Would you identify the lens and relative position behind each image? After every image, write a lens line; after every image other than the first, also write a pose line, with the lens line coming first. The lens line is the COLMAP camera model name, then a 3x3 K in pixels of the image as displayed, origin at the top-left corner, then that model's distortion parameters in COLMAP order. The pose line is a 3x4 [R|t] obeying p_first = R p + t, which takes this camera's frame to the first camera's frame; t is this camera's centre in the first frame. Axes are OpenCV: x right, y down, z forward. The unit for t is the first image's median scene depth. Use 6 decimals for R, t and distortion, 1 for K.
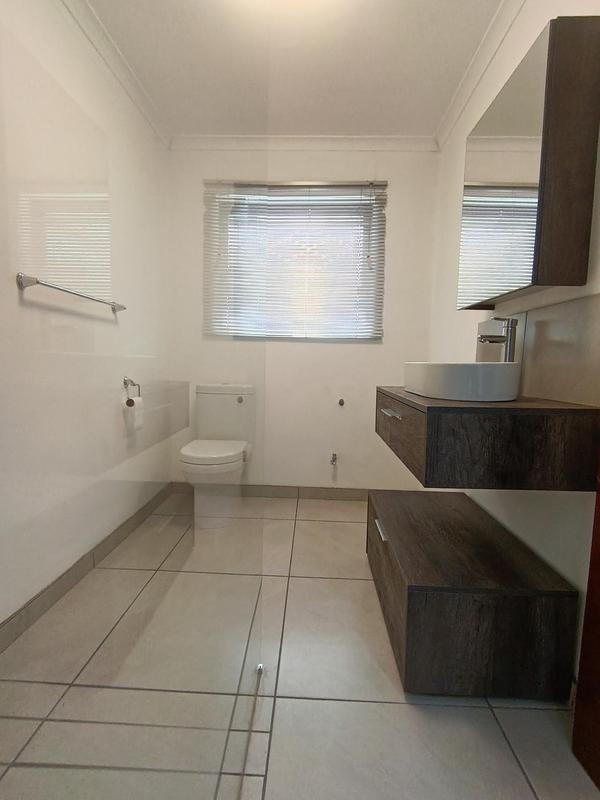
lens RADIAL K [[372.9, 0, 298.6], [0, 372.9, 398.5], [0, 0, 1]] dist [-0.001766, -0.000639]
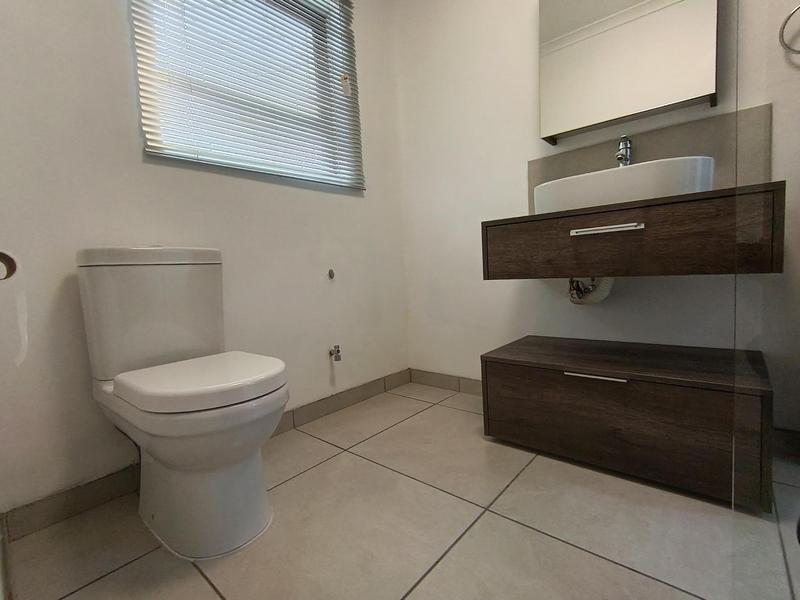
lens RADIAL K [[373.9, 0, 415.3], [0, 373.9, 302.4], [0, 0, 1]] dist [0.000958, -0.000523]
pose [[0.604146, -0.129854, 0.786222, -0.456904], [0.147366, 0.987822, 0.049912, 0.066665], [-0.783129, 0.085708, 0.615925, 0.543470]]
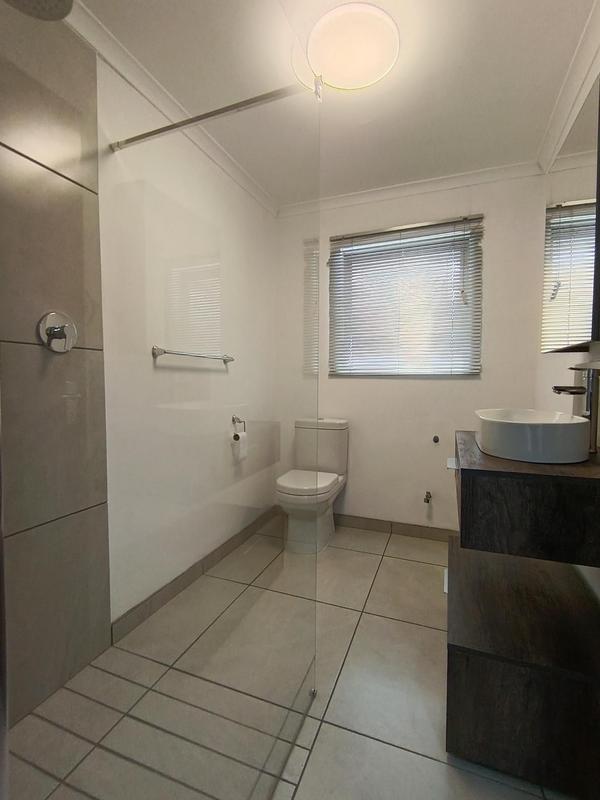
lens RADIAL K [[373.9, 0, 298.8], [0, 373.9, 397.9], [0, 0, 1]] dist [0.000958, -0.000523]
pose [[0.943744, -0.001696, -0.330672, 0.125879], [-0.015780, 0.998617, -0.050157, -0.054831], [0.330300, 0.052553, 0.942412, -0.065860]]
